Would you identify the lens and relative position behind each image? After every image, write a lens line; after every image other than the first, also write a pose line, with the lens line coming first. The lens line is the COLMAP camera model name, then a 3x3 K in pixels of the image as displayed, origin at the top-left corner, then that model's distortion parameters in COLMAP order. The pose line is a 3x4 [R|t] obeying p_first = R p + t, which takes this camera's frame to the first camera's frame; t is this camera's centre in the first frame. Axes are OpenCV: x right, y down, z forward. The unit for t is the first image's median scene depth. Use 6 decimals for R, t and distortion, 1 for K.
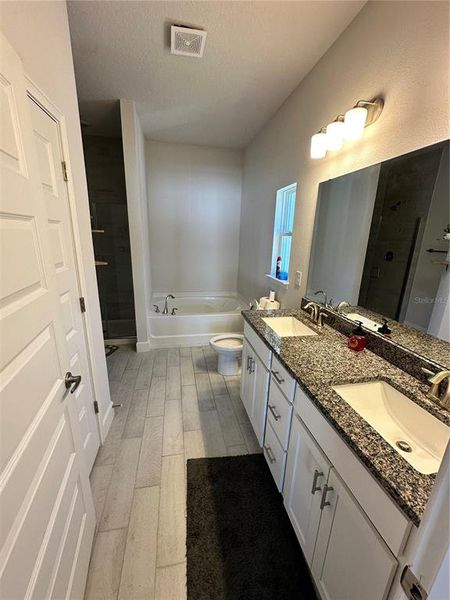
lens RADIAL K [[239.6, 0, 226.7], [0, 239.6, 298.6], [0, 0, 1]] dist [-0.002532, -0.000033]
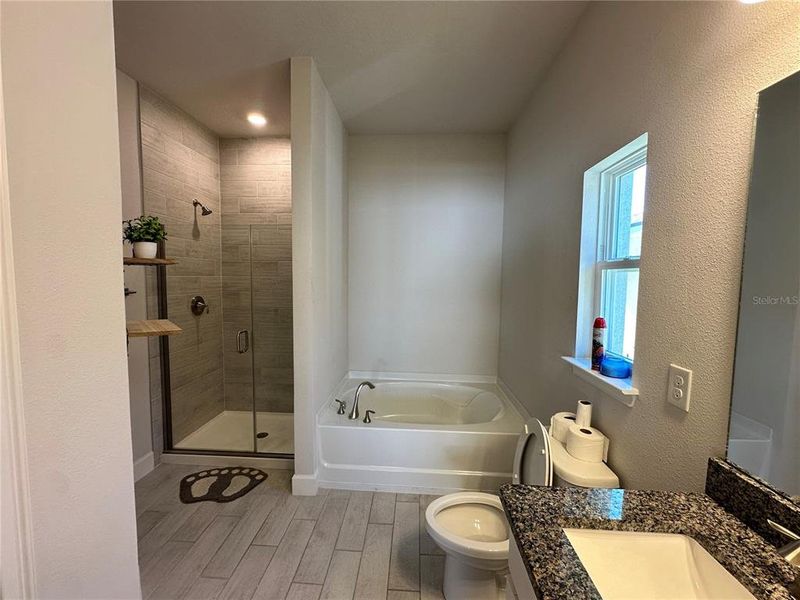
lens RADIAL K [[319.5, 0, 400.4], [0, 319.5, 298.5], [0, 0, 1]] dist [-0.002532, -0.000033]
pose [[0.964392, 0.001455, -0.264473, 0.034300], [-0.053245, 0.980579, -0.188759, -0.082530], [0.259061, 0.196120, 0.945740, 0.373013]]
